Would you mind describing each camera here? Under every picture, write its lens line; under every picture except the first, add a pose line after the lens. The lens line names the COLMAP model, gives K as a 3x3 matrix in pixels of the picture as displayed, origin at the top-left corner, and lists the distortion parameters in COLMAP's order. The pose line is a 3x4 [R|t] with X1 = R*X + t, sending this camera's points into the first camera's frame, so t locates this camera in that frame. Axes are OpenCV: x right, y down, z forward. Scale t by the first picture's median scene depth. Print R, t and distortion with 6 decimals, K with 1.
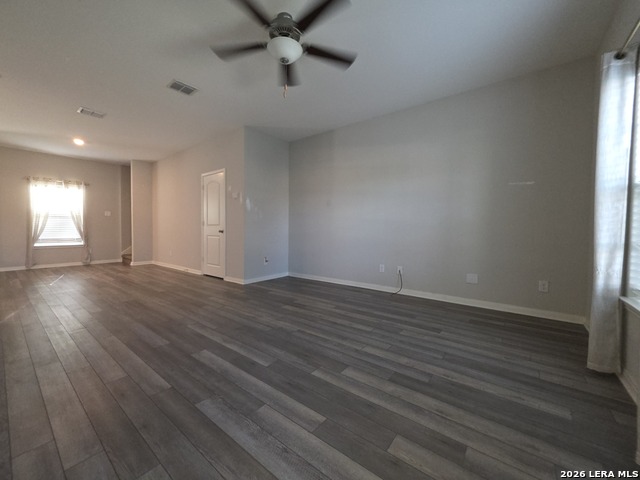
lens RADIAL K [[256.8, 0, 320.2], [0, 256.8, 236.2], [0, 0, 1]] dist [0.002271, -0.000071]
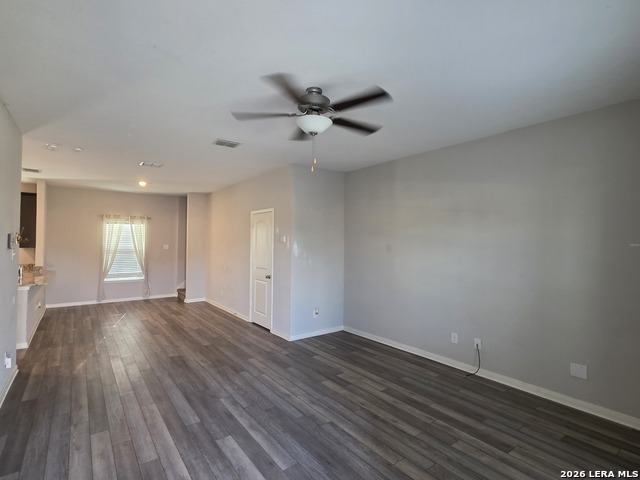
lens RADIAL K [[325.9, 0, 322.0], [0, 325.9, 235.4], [0, 0, 1]] dist [-0.000949, 0.000805]
pose [[0.966447, -0.003042, -0.256848, 0.112658], [-0.009747, 0.998775, -0.048504, -0.141182], [0.256681, 0.049380, 0.965234, -0.075633]]
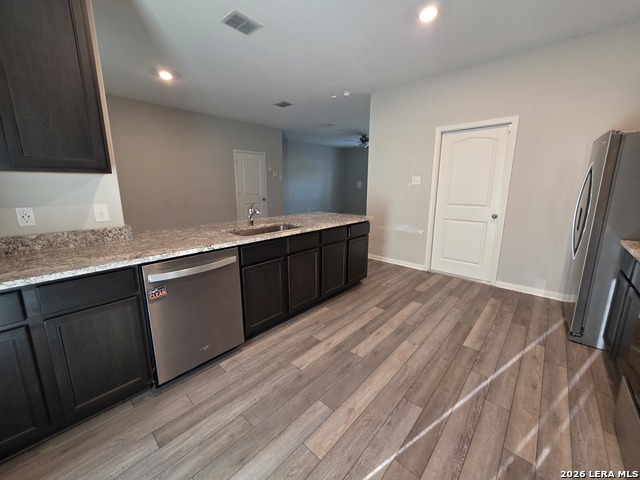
lens RADIAL K [[256.8, 0, 318.2], [0, 256.8, 236.3], [0, 0, 1]] dist [0.002271, -0.000071]
pose [[0.078038, -0.203352, 0.975991, -2.195336], [0.032206, 0.978980, 0.201400, -0.118934], [-0.996430, 0.015716, 0.082947, 0.763976]]
